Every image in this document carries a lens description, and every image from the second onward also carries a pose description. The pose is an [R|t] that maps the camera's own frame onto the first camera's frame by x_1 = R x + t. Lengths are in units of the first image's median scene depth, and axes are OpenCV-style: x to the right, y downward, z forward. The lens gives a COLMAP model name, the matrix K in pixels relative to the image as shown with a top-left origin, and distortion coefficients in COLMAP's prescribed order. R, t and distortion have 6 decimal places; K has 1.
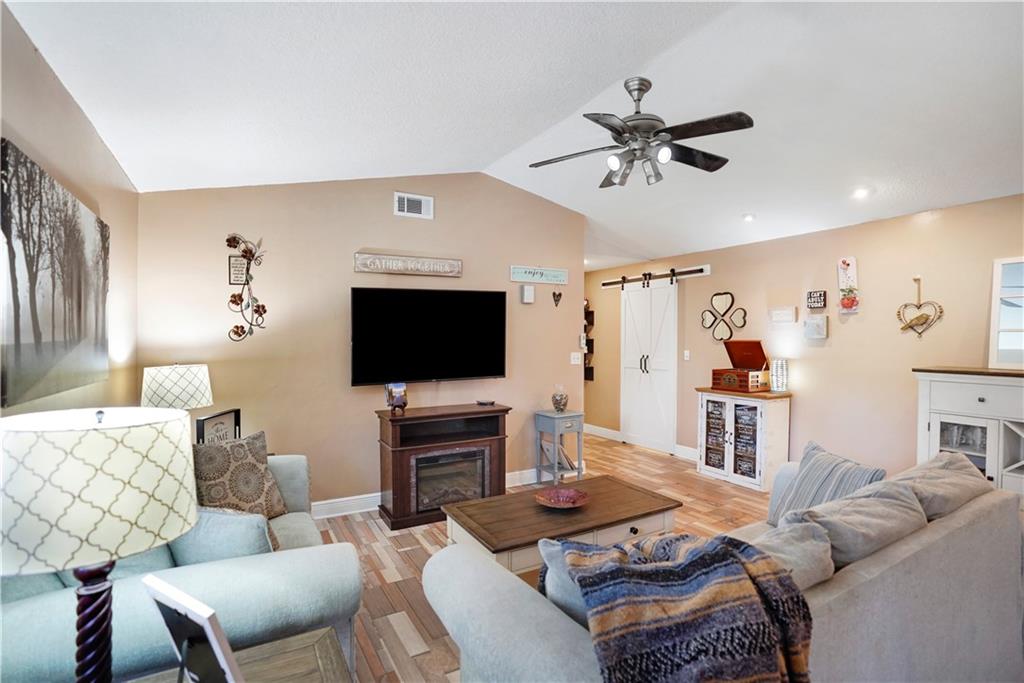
lens RADIAL K [[472.6, 0, 504.3], [0, 472.6, 350.5], [0, 0, 1]] dist [-0.052439, 0.005609]
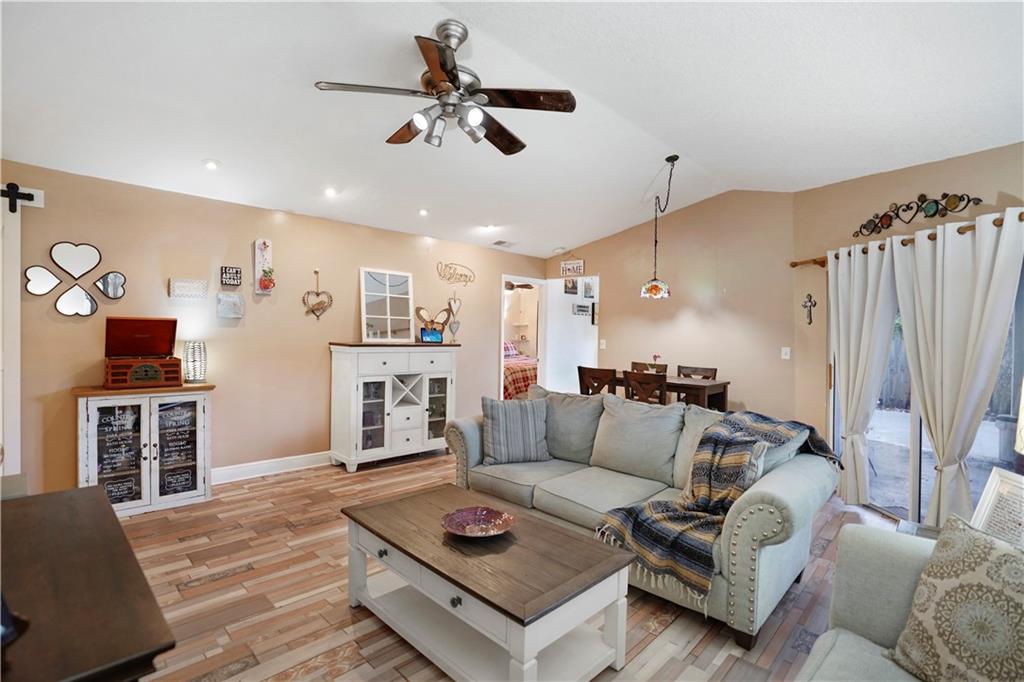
lens RADIAL K [[482.4, 0, 510.0], [0, 482.4, 349.3], [0, 0, 1]] dist [-0.053800, 0.014226]
pose [[-0.287280, -0.042342, 0.956910, -0.390371], [-0.000458, 0.999028, 0.044068, -0.005040], [-0.957847, 0.012222, -0.287020, 0.706220]]
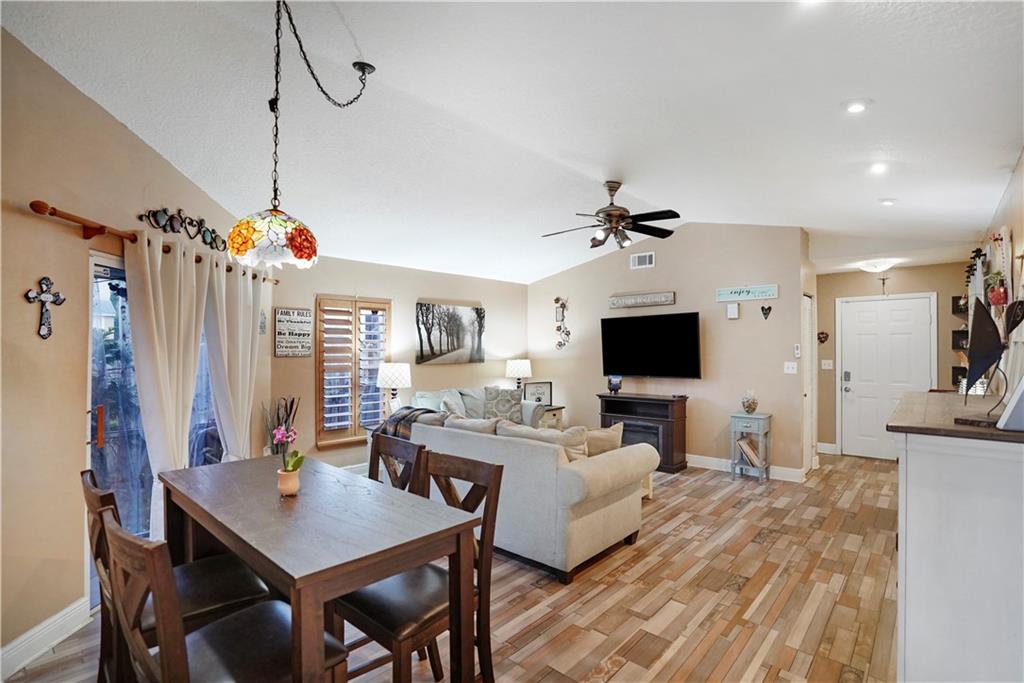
lens RADIAL K [[486.0, 0, 526.0], [0, 486.0, 350.3], [0, 0, 1]] dist [-0.044864, 0.001180]
pose [[0.348897, 0.010594, -0.937101, 1.046397], [-0.022360, 0.999746, 0.002978, -0.014035], [0.936894, 0.019915, 0.349045, 0.100173]]
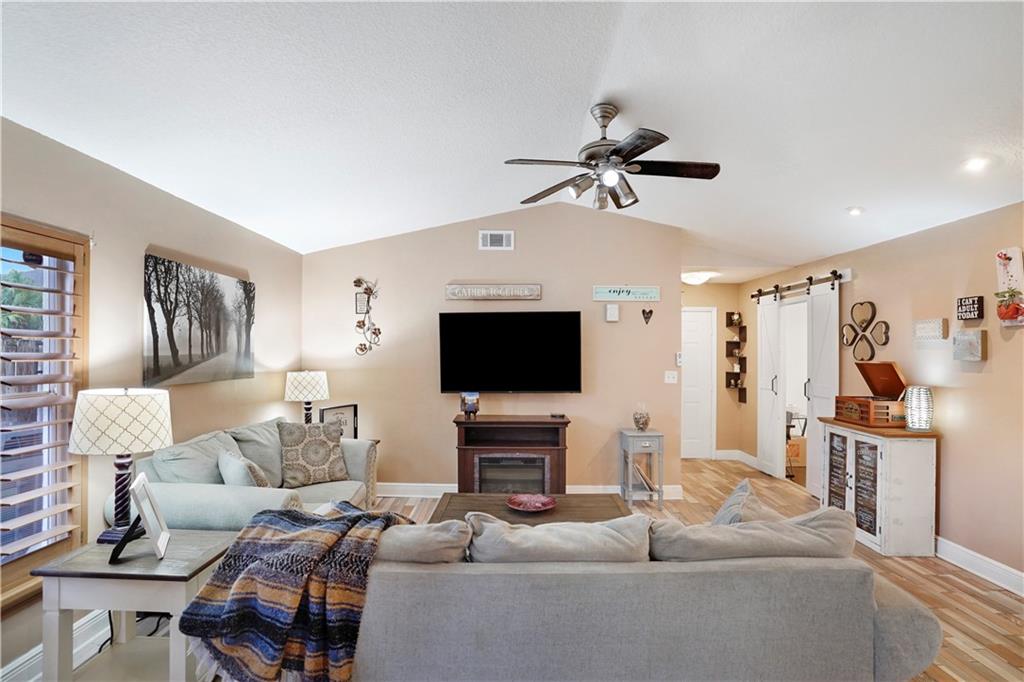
lens RADIAL K [[482.4, 0, 510.0], [0, 482.4, 349.3], [0, 0, 1]] dist [-0.053800, 0.014226]
pose [[0.872448, 0.006912, -0.488657, 0.383010], [-0.022964, 0.999375, -0.026863, -0.007216], [0.488166, 0.034658, 0.872062, -0.011419]]
